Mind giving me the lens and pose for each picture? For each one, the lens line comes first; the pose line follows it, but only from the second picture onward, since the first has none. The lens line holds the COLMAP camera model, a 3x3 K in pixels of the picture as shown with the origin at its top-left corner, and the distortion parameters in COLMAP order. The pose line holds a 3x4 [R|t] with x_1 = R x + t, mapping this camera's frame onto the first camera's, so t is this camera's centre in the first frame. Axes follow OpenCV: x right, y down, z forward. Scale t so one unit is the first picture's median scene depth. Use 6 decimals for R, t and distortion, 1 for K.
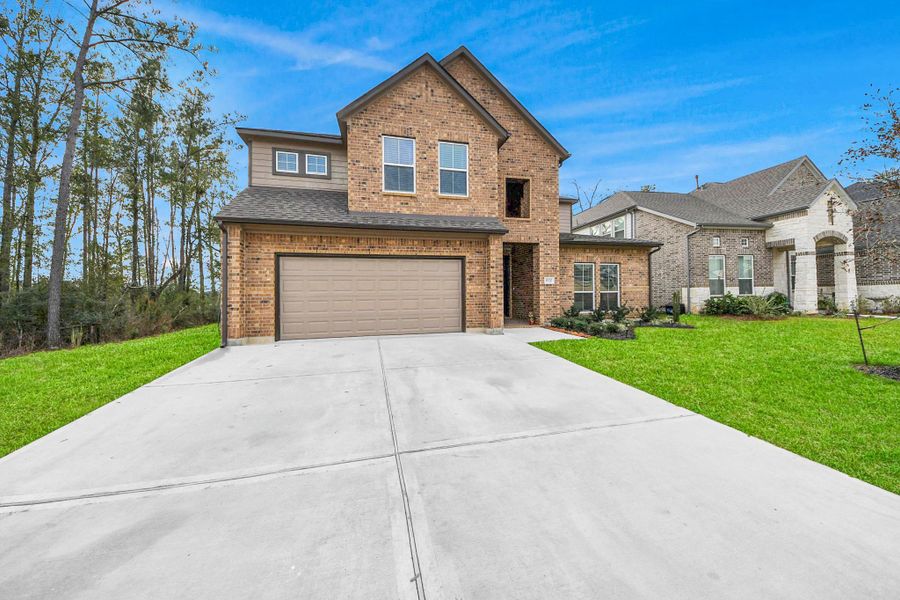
lens RADIAL K [[323.4, 0, 450.2], [0, 323.4, 294.7], [0, 0, 1]] dist [0.037347, -0.025176]
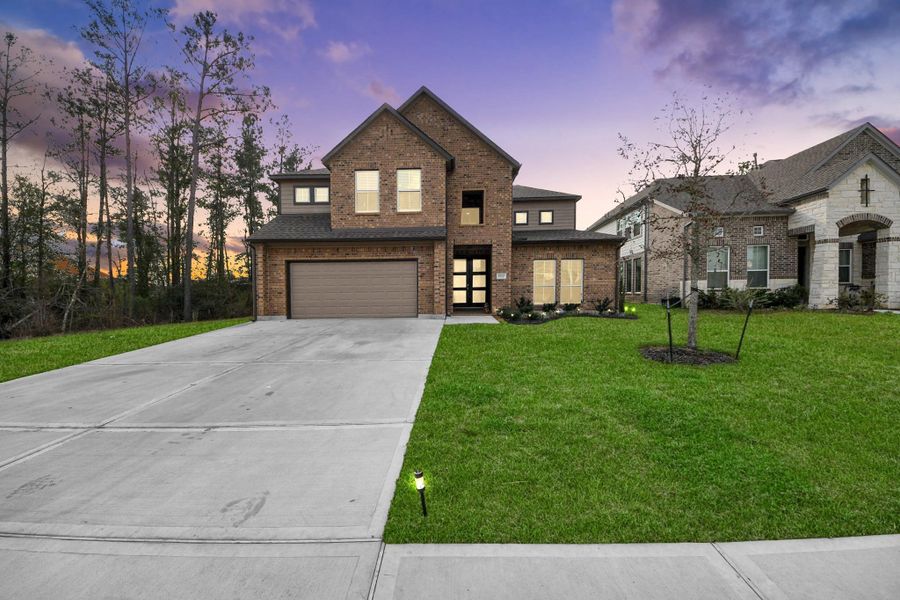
lens RADIAL K [[319.1, 0, 446.1], [0, 319.1, 307.5], [0, 0, 1]] dist [0.028677, -0.017208]
pose [[0.961711, 0.012578, -0.273777, 0.496880], [0.001456, 0.998698, 0.050997, 0.011339], [0.274062, -0.049443, 0.960440, -0.196119]]
